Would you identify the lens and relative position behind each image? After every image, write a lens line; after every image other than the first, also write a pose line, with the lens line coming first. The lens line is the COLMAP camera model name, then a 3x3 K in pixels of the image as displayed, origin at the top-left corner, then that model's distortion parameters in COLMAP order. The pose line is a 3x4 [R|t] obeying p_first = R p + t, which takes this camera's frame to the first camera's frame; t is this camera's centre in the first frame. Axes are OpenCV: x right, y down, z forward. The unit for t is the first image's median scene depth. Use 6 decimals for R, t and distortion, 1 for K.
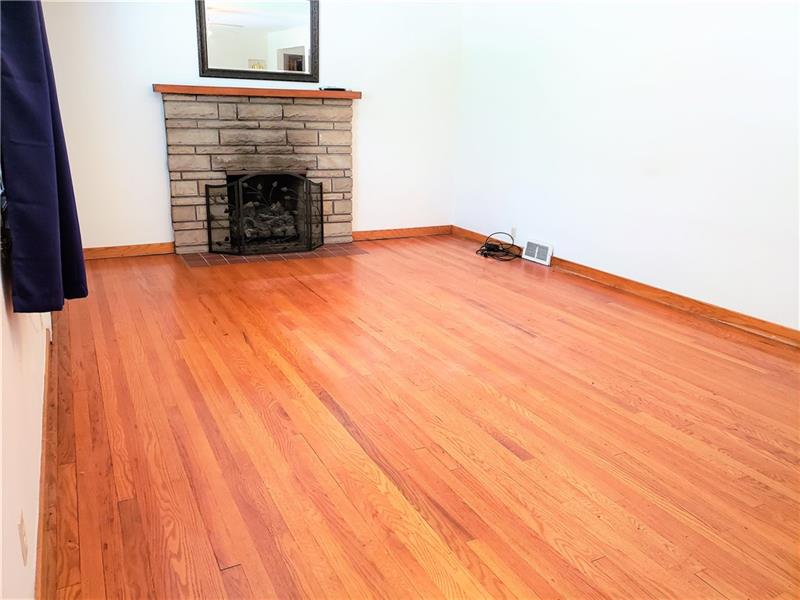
lens RADIAL K [[614.4, 0, 396.3], [0, 614.4, 300.0], [0, 0, 1]] dist [0.021680, -0.014515]
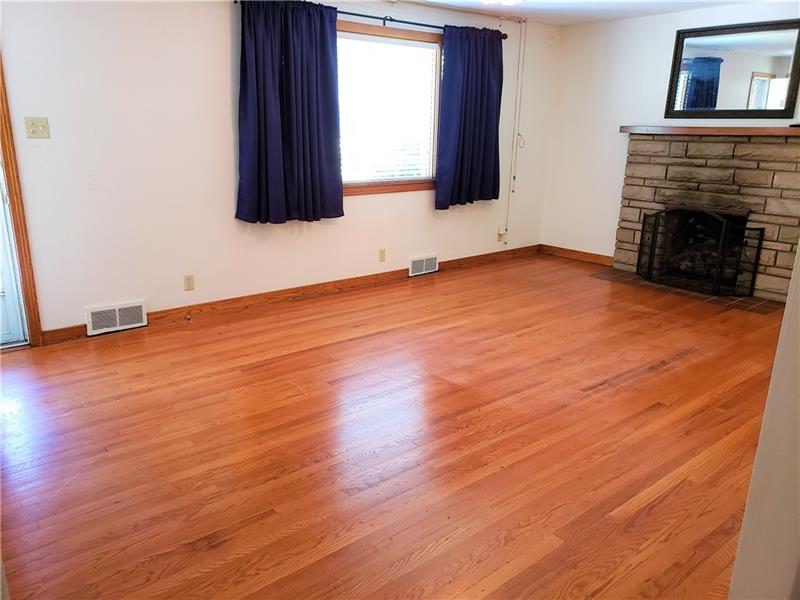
lens RADIAL K [[614.4, 0, 395.8], [0, 614.4, 302.7], [0, 0, 1]] dist [0.021680, -0.014515]
pose [[0.224578, 0.250228, -0.941781, 0.680987], [-0.290932, 0.939606, 0.180274, -0.102707], [0.930012, 0.233508, 0.283815, 0.290974]]
